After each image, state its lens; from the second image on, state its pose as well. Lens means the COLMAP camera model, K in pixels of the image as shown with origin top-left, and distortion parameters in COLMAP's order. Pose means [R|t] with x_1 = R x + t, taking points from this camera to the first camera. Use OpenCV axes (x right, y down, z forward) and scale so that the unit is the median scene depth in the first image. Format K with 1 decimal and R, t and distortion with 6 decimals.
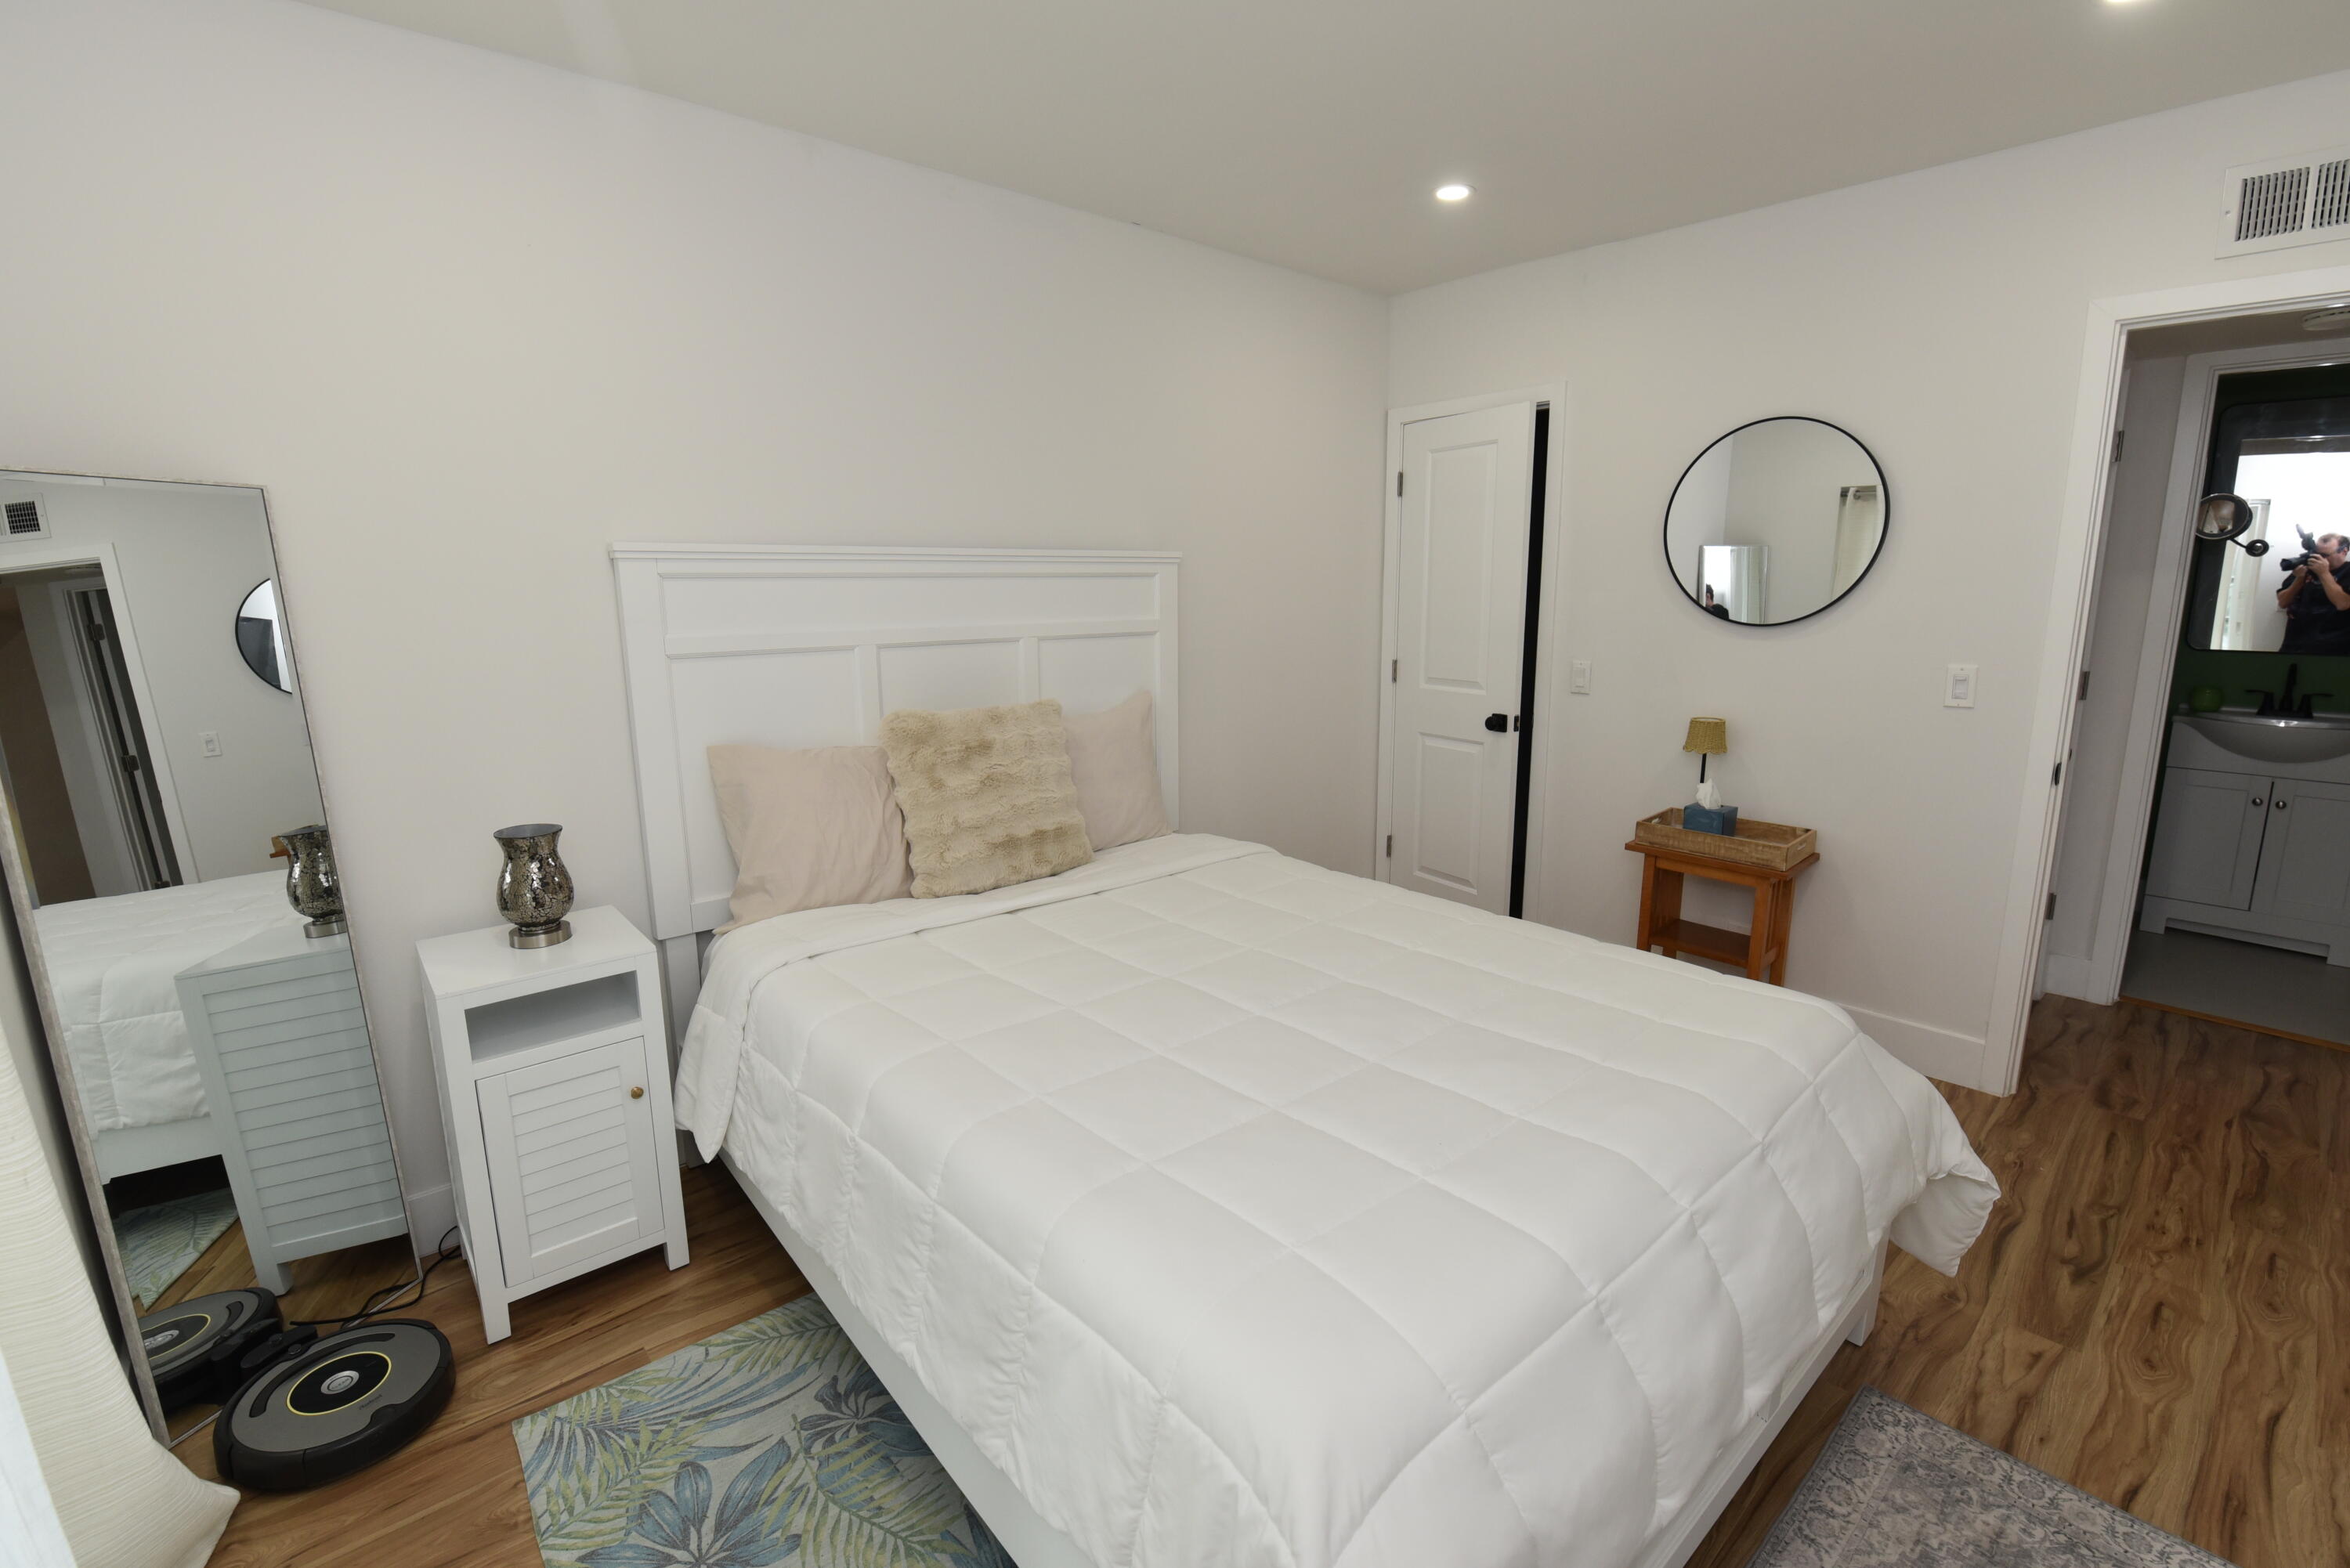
lens RADIAL K [[1013.5, 0, 1180.5], [0, 1013.5, 792.2], [0, 0, 1]] dist [-0.009135, -0.006743]
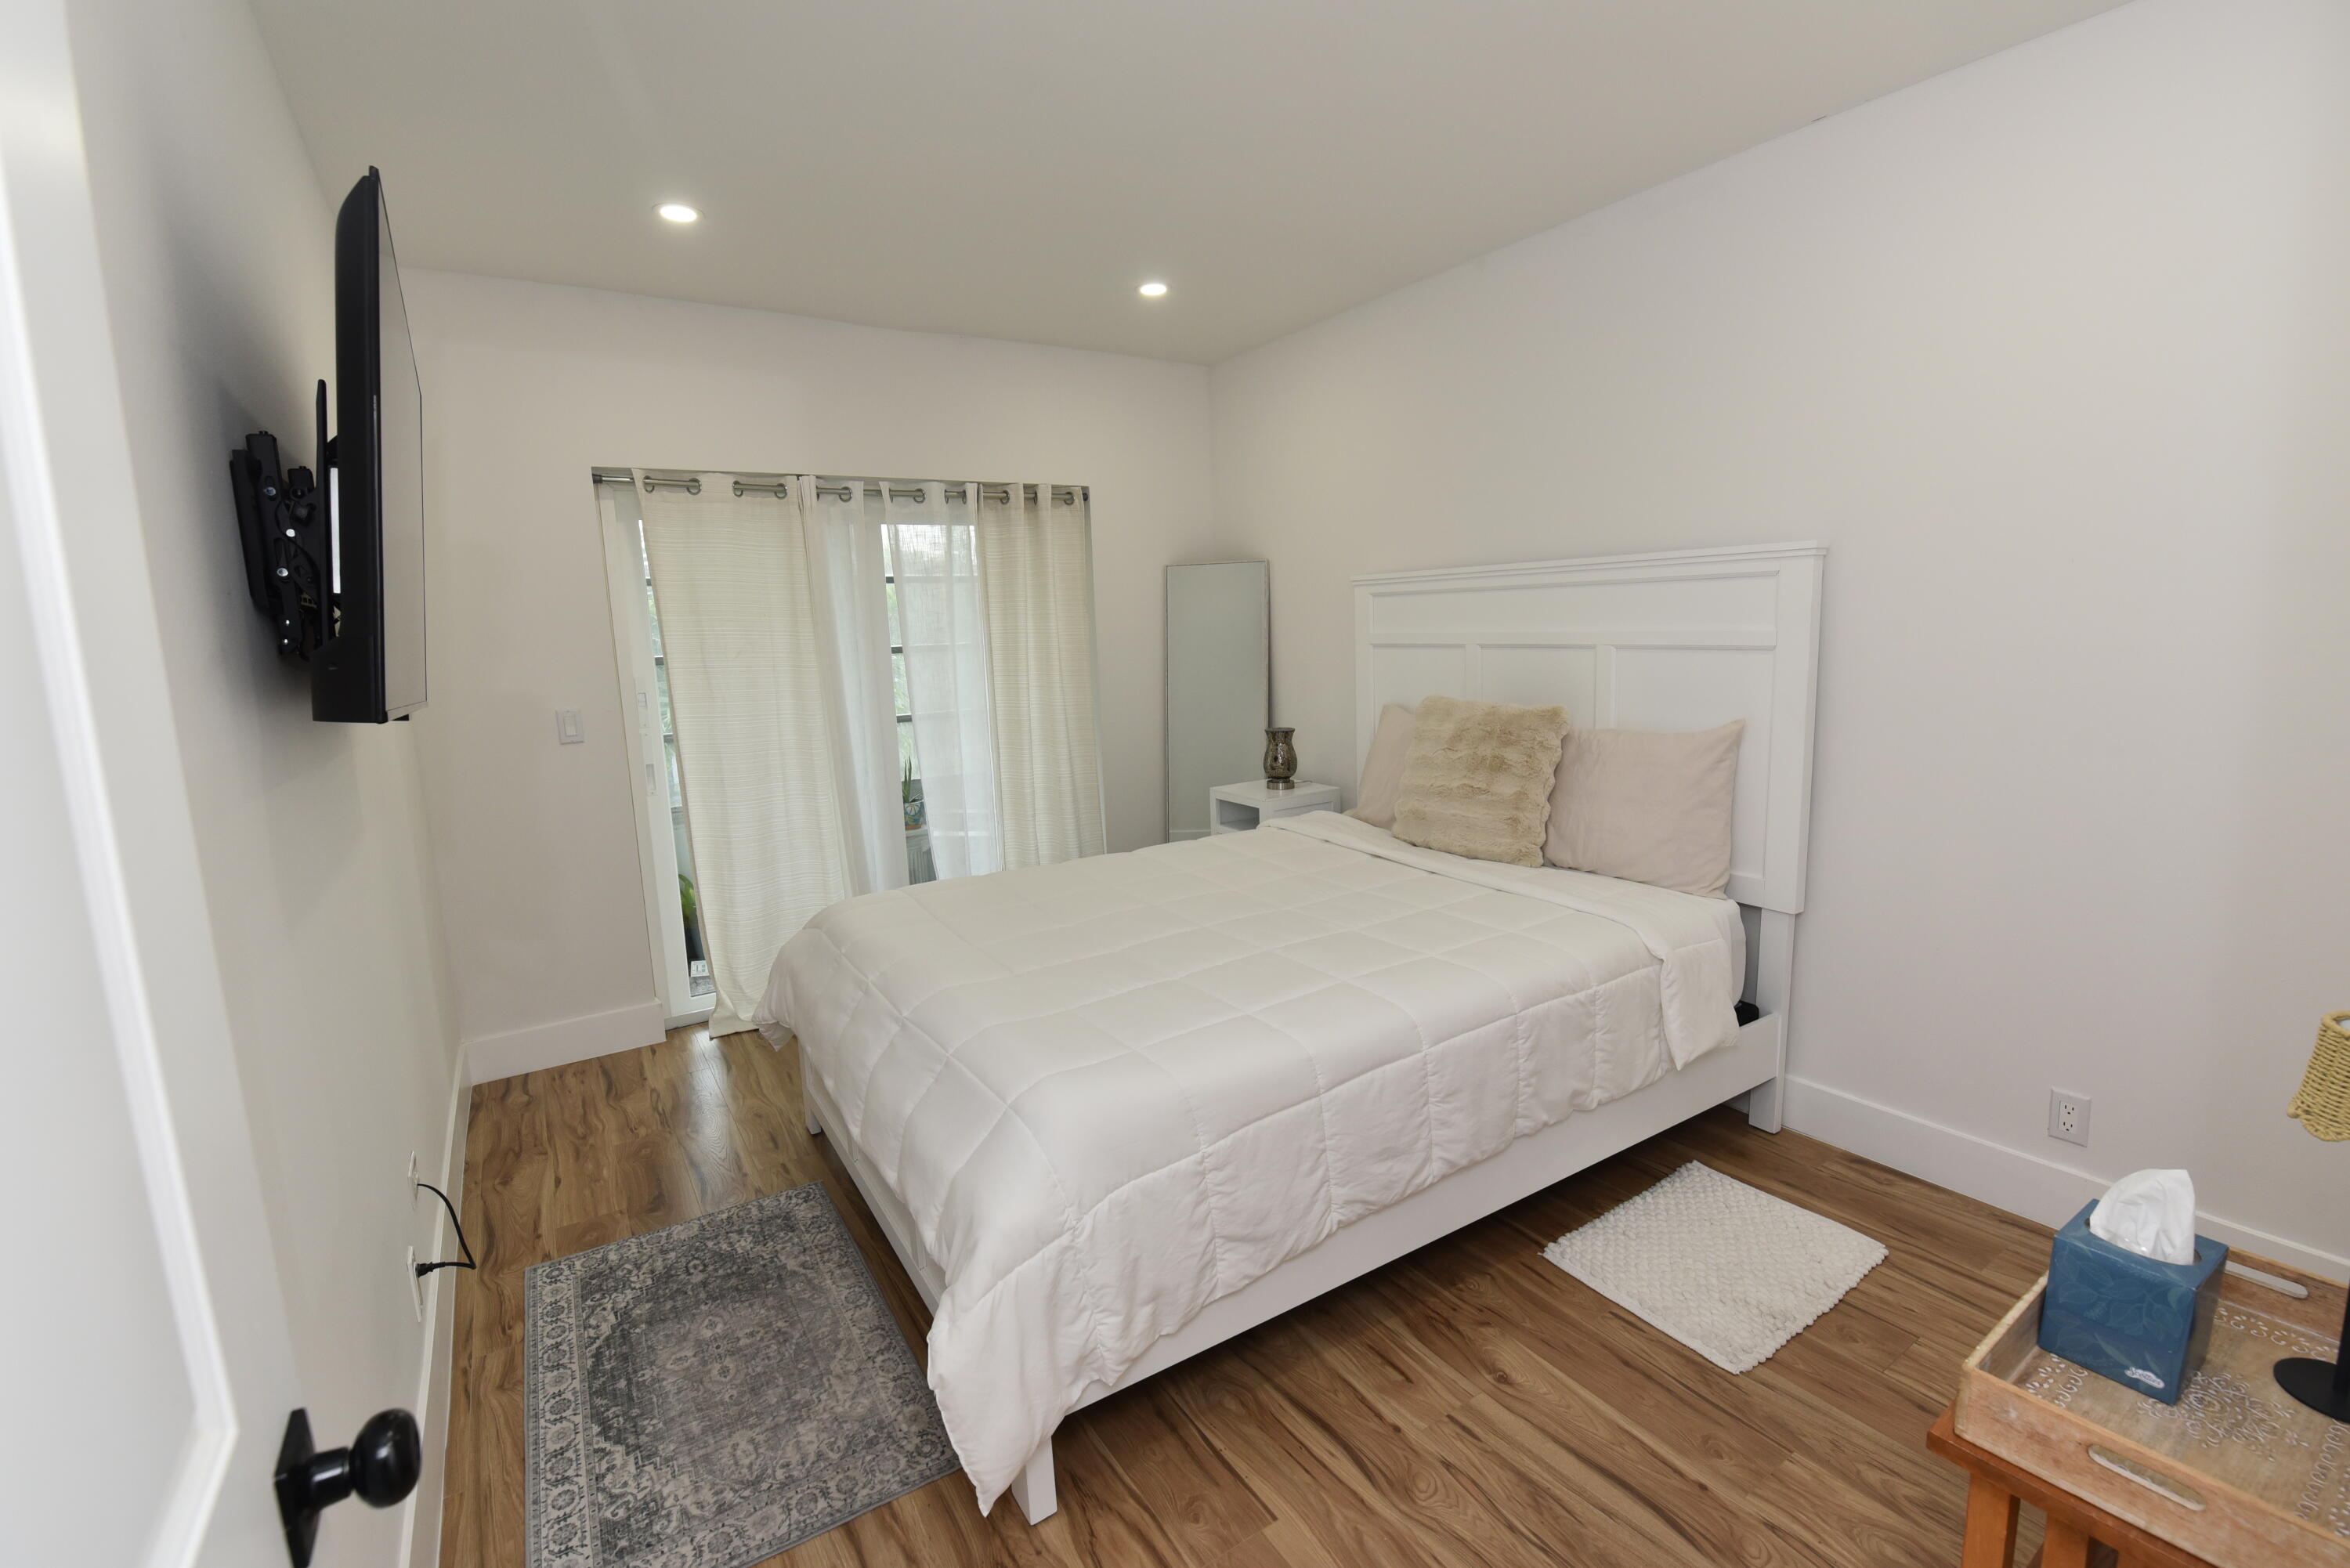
lens RADIAL K [[1013.5, 0, 1186.4], [0, 1013.5, 776.7], [0, 0, 1]] dist [-0.009135, -0.006743]
pose [[-0.145325, 0.172150, -0.974292, 1.609705], [-0.157583, 0.968148, 0.194570, -0.275354], [0.976754, 0.181808, -0.113568, 1.305176]]
